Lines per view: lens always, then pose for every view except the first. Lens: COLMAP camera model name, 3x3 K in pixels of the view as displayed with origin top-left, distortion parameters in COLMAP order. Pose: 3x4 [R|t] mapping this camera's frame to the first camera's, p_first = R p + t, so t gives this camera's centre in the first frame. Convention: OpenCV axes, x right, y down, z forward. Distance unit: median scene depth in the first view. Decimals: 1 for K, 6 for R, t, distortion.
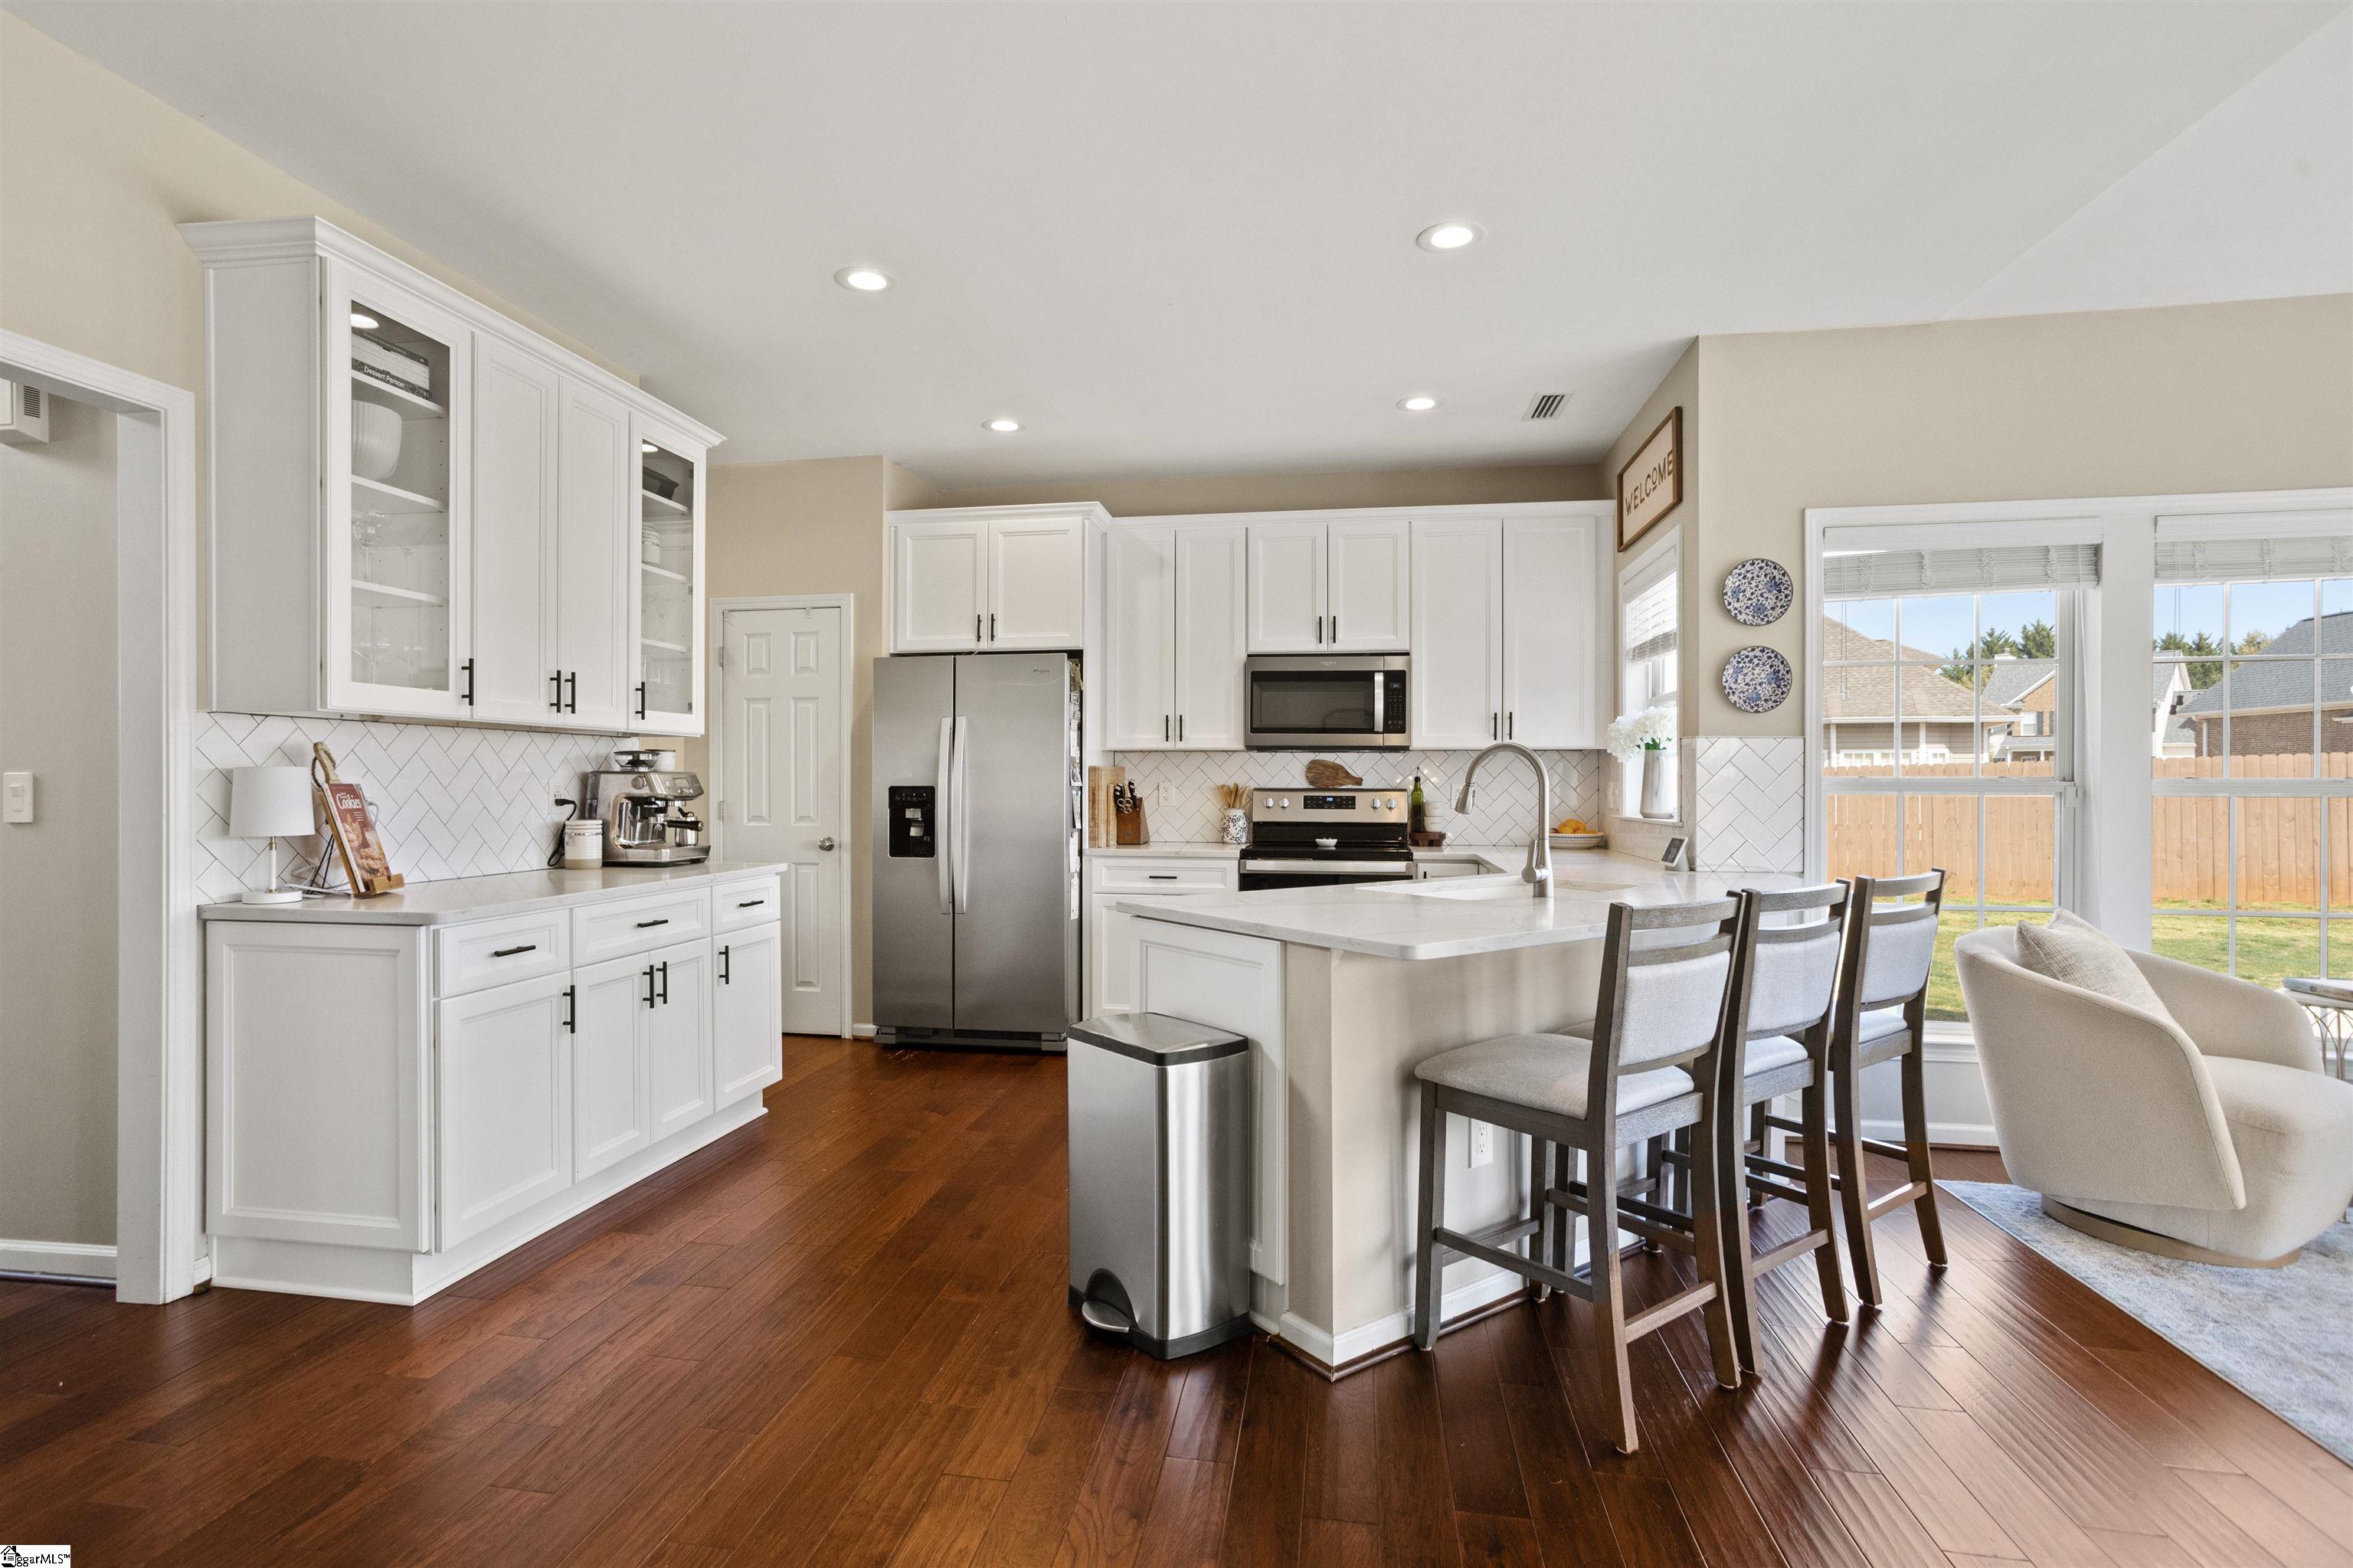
lens RADIAL K [[1145.3, 0, 1132.2], [0, 1145.3, 791.4], [0, 0, 1]] dist [-0.013476, 0.011584]
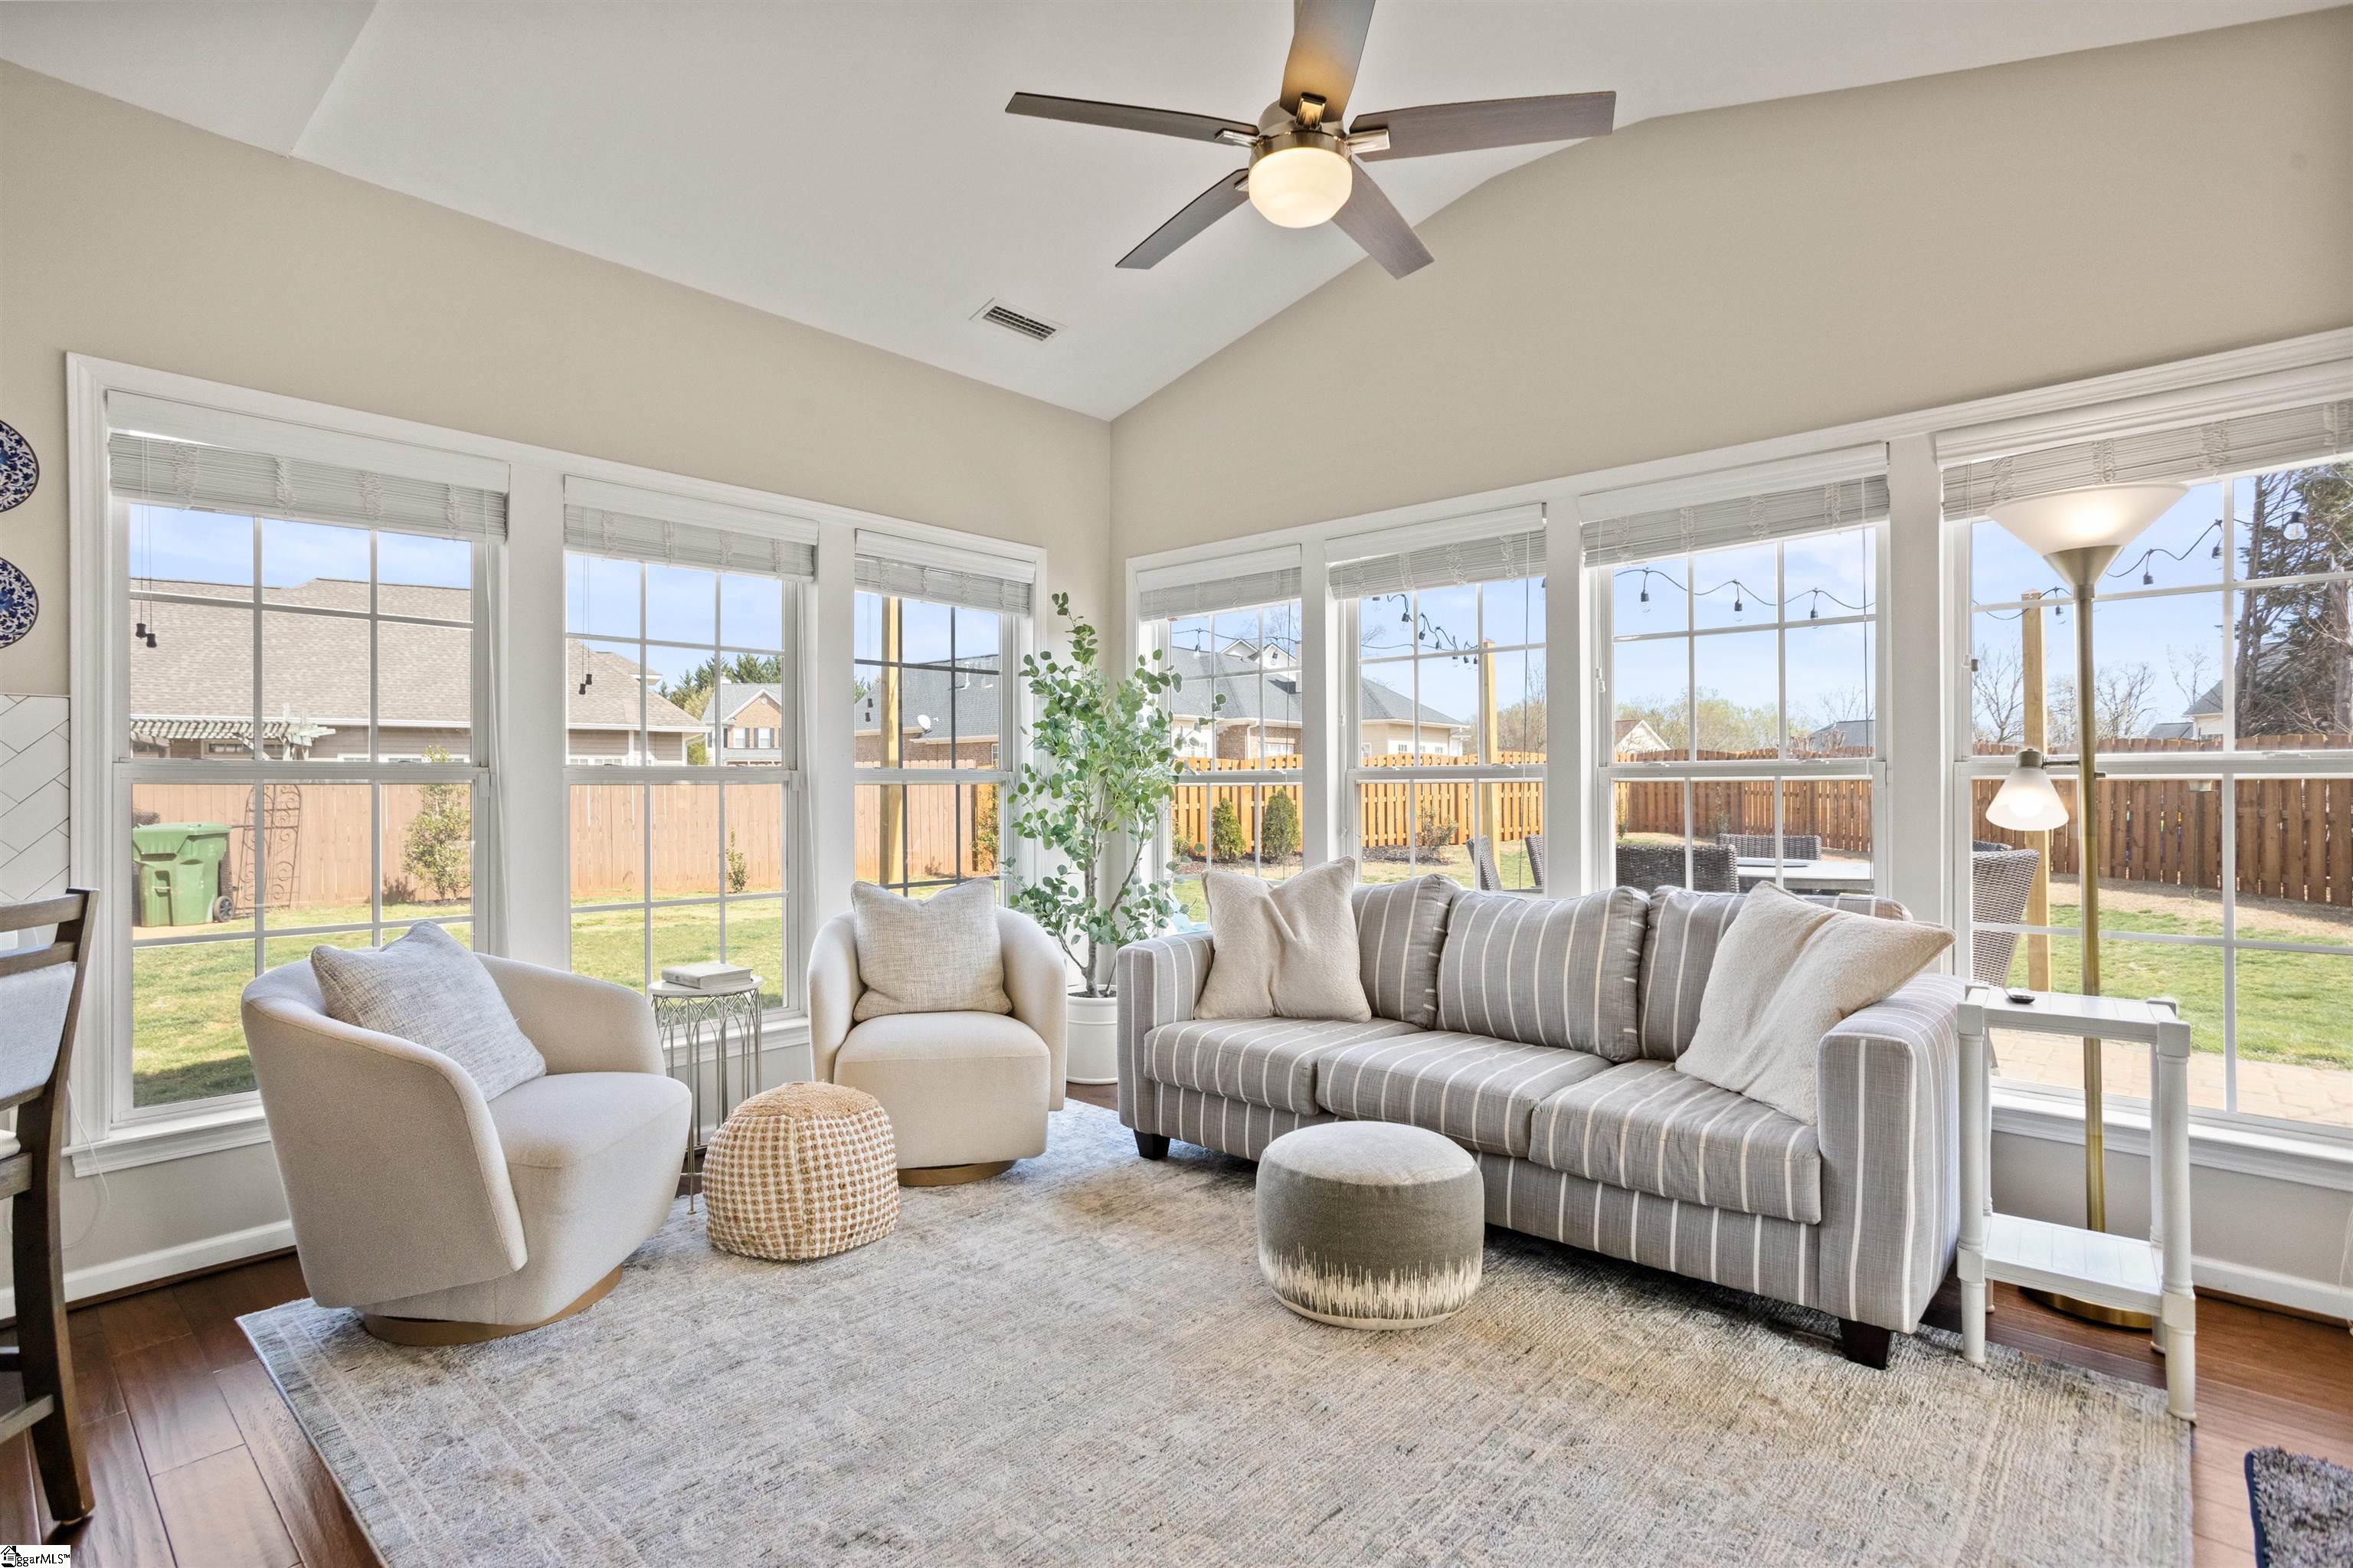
lens RADIAL K [[1145.3, 0, 1163.8], [0, 1145.3, 779.5], [0, 0, 1]] dist [-0.013476, 0.011584]
pose [[0.538024, 0.000875, 0.842929, 0.370804], [0.013940, 0.999853, -0.009936, 0.016895], [-0.842814, 0.017096, 0.537933, 0.107838]]
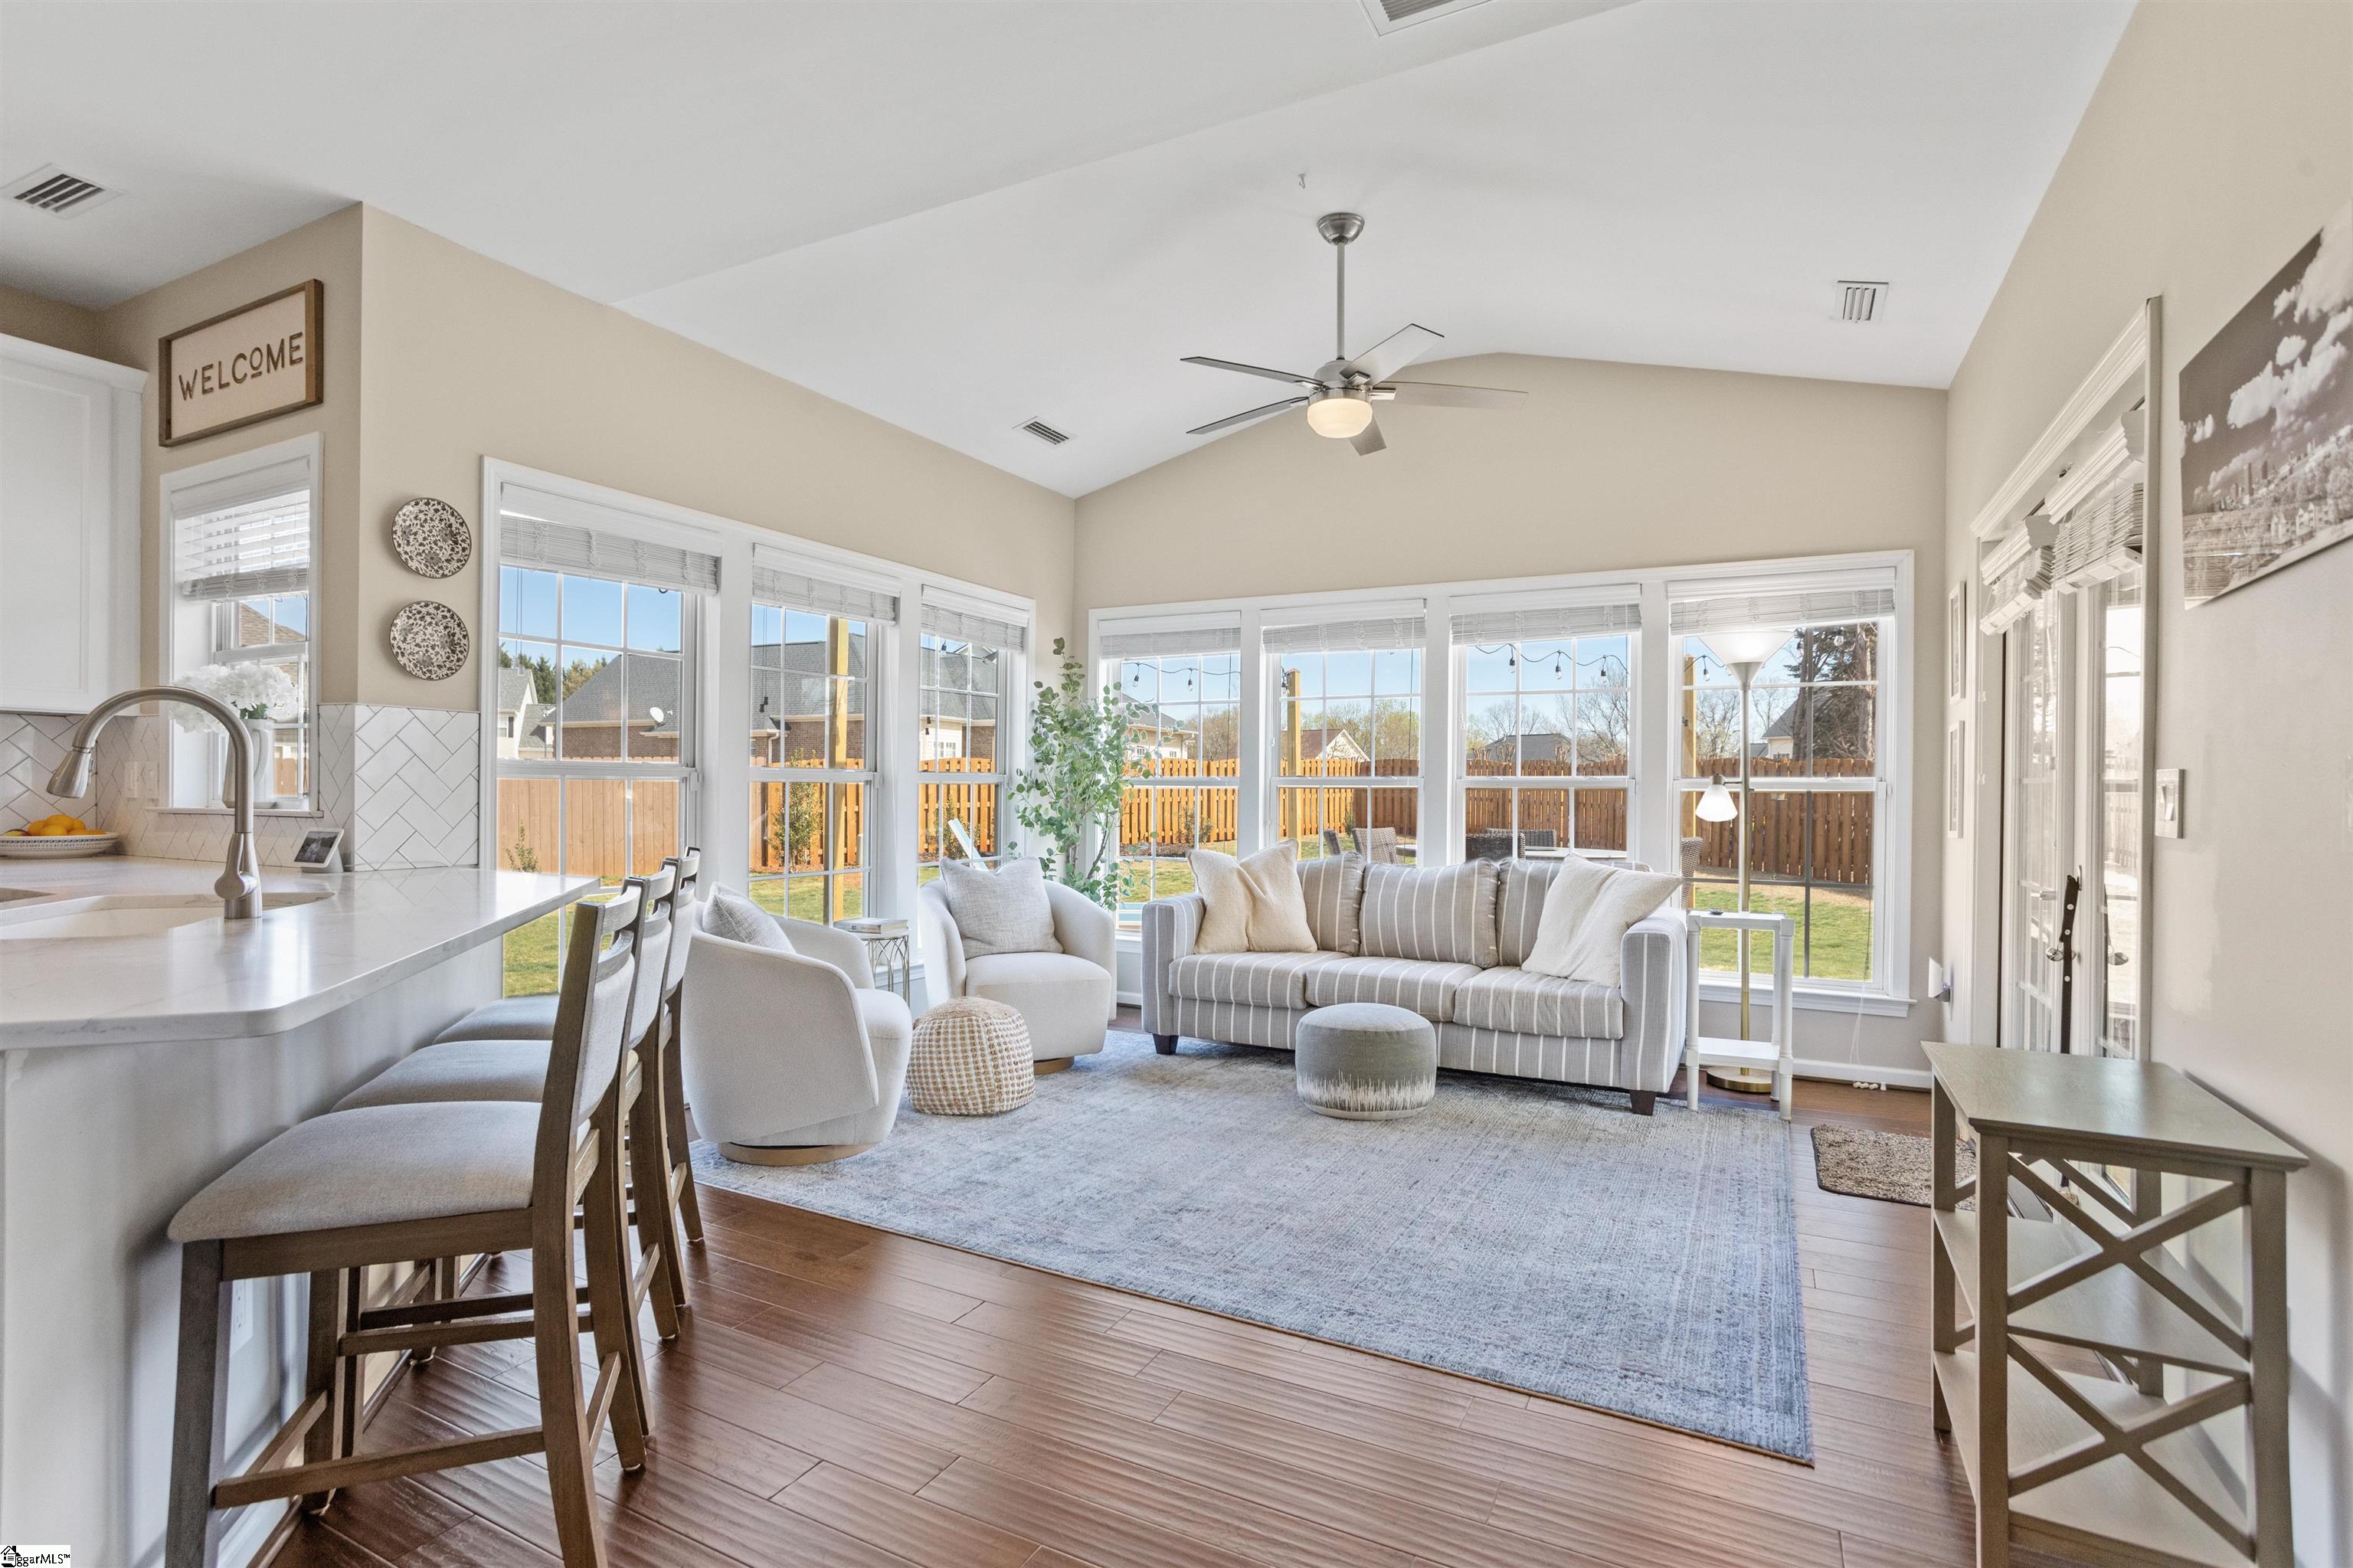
lens RADIAL K [[1145.3, 0, 1179.0], [0, 1145.3, 785.9], [0, 0, 1]] dist [-0.013476, 0.011584]
pose [[0.303028, 0.001565, 0.952980, -0.092502], [0.001615, 0.999996, -0.002156, 0.012709], [-0.952980, 0.002192, 0.303025, 0.214744]]
